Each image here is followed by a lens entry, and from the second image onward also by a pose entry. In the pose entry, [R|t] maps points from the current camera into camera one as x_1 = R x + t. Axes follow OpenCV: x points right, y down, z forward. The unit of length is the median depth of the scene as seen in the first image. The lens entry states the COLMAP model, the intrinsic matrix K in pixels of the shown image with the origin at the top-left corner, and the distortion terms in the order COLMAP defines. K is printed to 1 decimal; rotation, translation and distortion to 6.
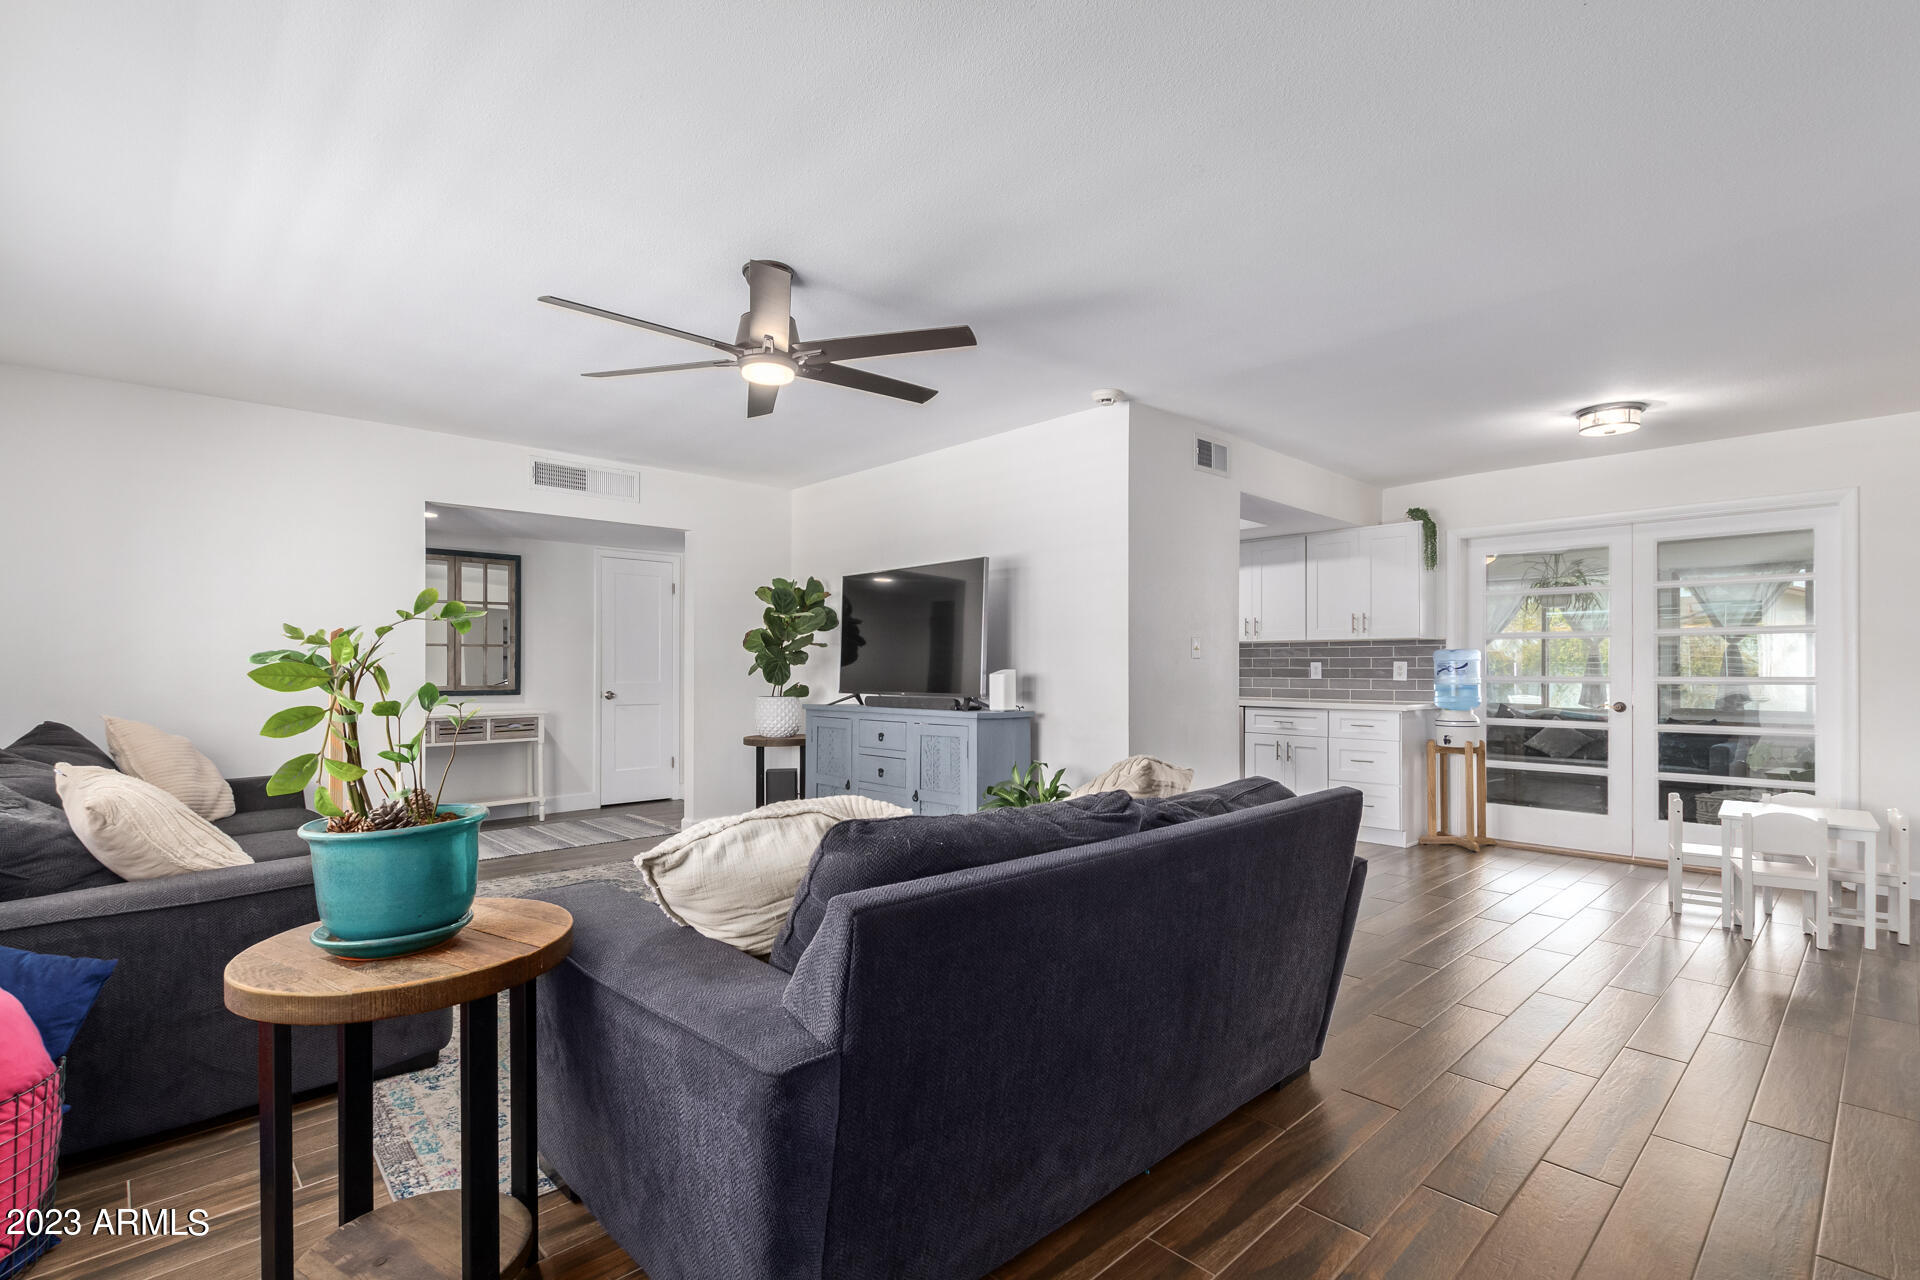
lens RADIAL K [[862.8, 0, 953.9], [0, 862.8, 663.3], [0, 0, 1]] dist [0.000660, -0.000048]
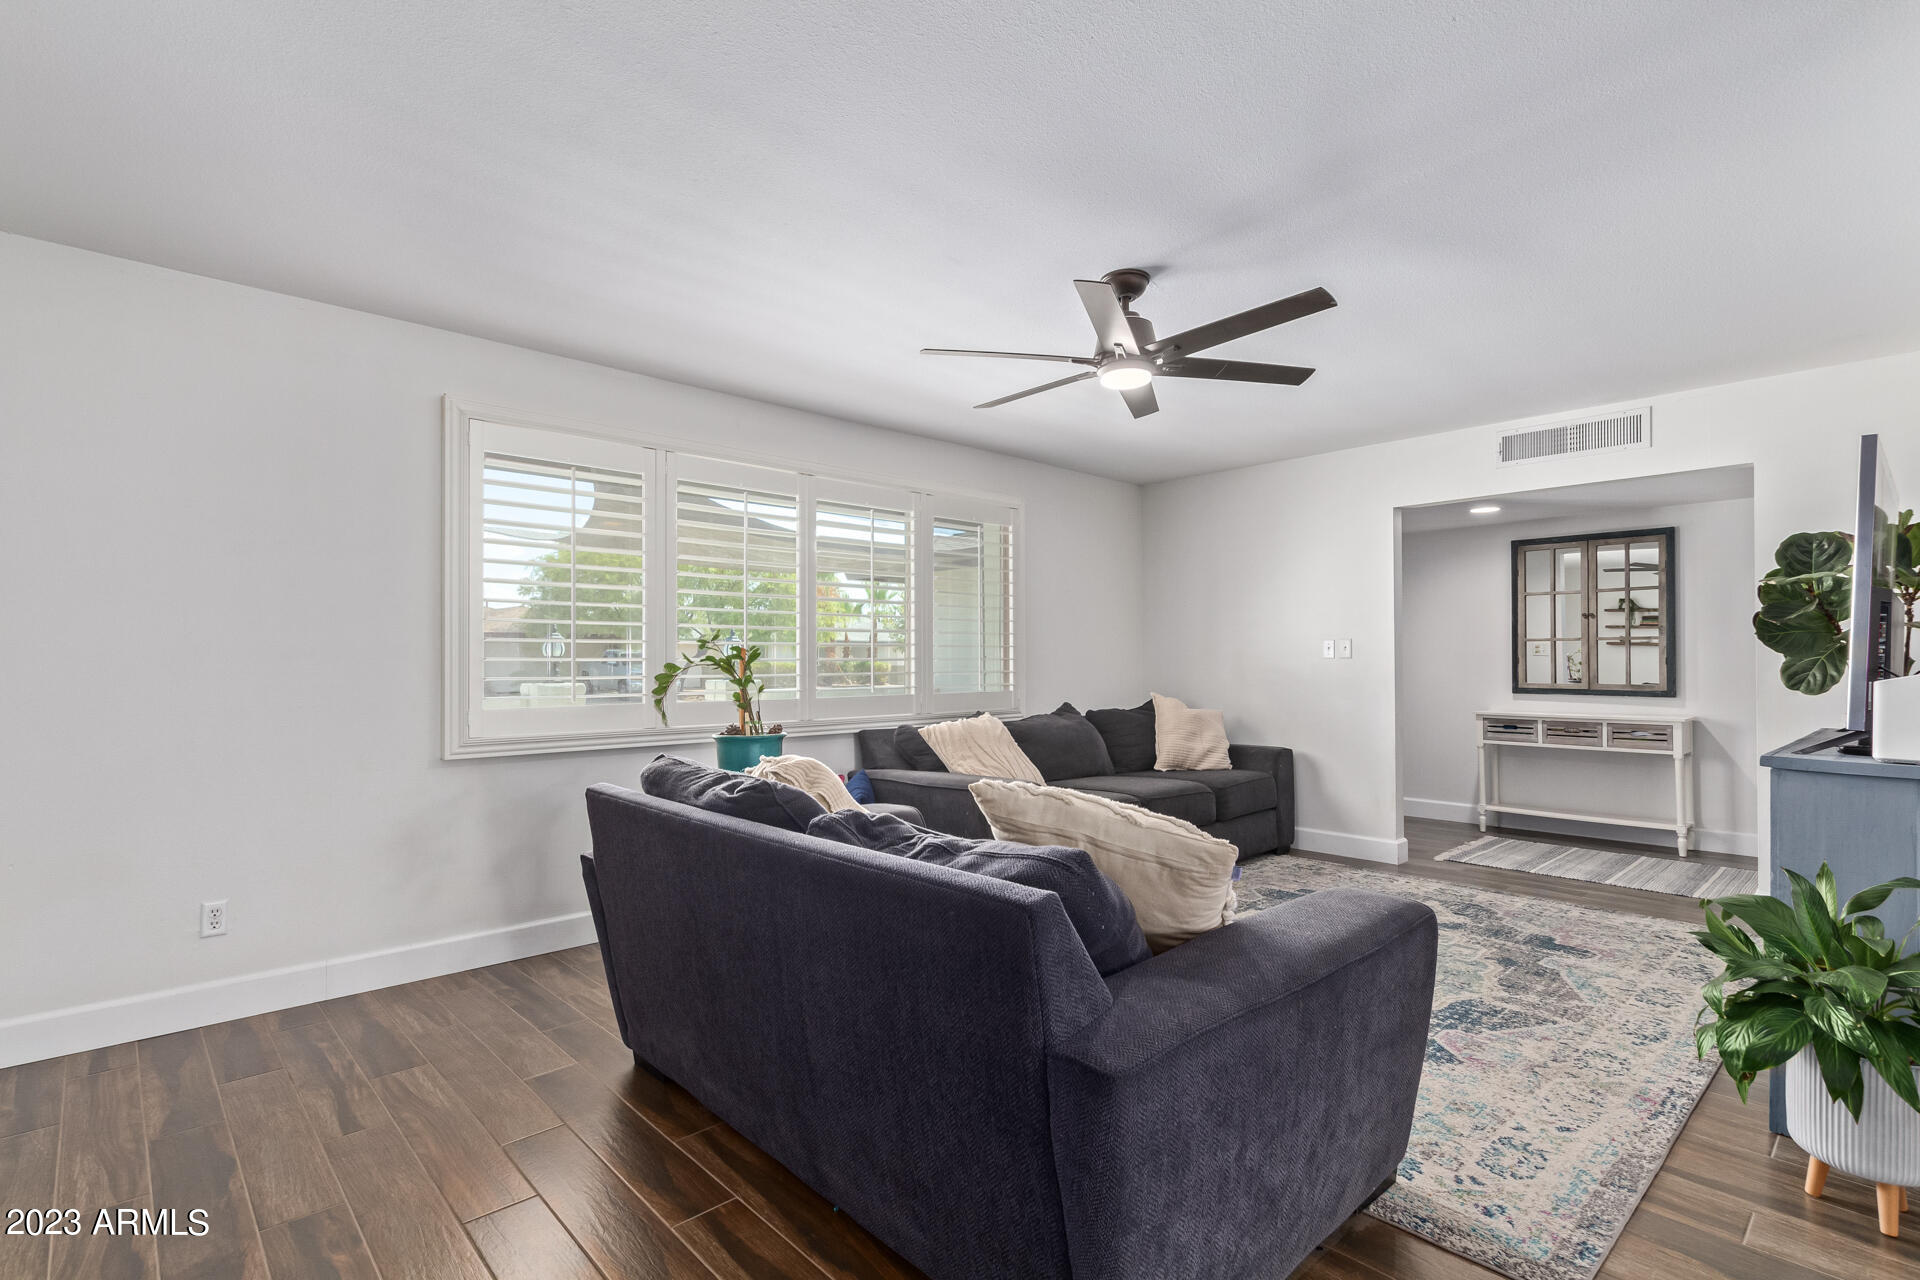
lens RADIAL K [[888.9, 0, 956.3], [0, 888.9, 647.0], [0, 0, 1]] dist [0.000471, -0.000469]
pose [[0.018827, -0.011605, -0.999755, 0.408741], [-0.000369, 0.999932, -0.011614, -0.001423], [0.999823, 0.000587, 0.018822, 0.381649]]
